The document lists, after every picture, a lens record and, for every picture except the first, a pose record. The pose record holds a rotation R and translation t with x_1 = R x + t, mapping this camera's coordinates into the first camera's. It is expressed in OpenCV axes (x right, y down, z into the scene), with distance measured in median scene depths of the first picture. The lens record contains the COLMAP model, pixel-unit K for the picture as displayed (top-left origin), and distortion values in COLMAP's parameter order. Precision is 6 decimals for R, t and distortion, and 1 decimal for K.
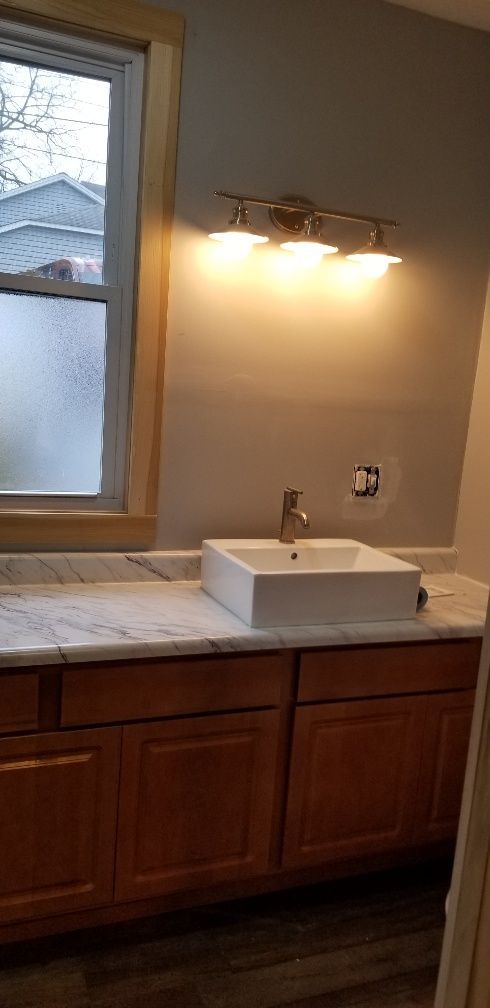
lens RADIAL K [[789.9, 0, 245.0], [0, 789.9, 504.0], [0, 0, 1]] dist [0.097900, -0.146553]
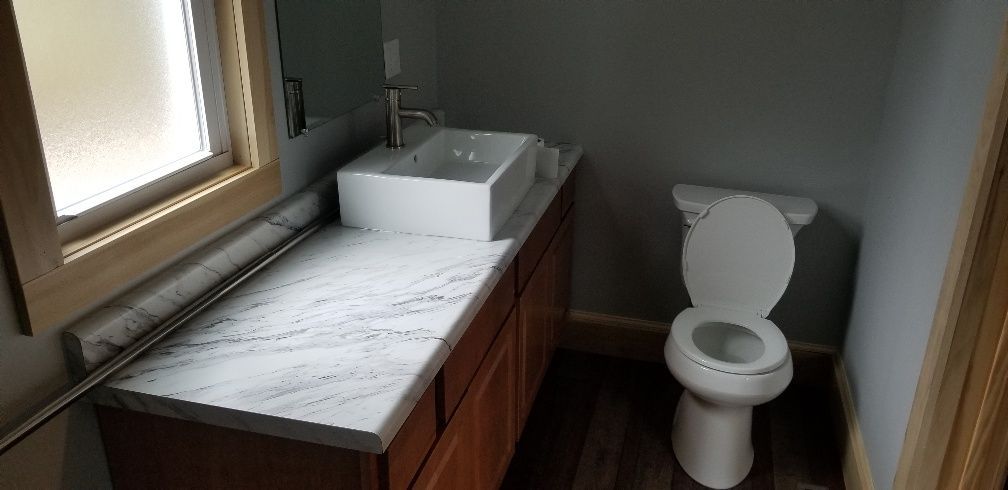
lens RADIAL K [[789.9, 0, 504.0], [0, 789.9, 245.0], [0, 0, 1]] dist [0.097900, -0.146553]
pose [[0.602337, -0.359688, 0.712611, -0.668403], [0.159071, 0.928907, 0.334407, -0.156803], [-0.782232, -0.088070, 0.616731, 0.408360]]
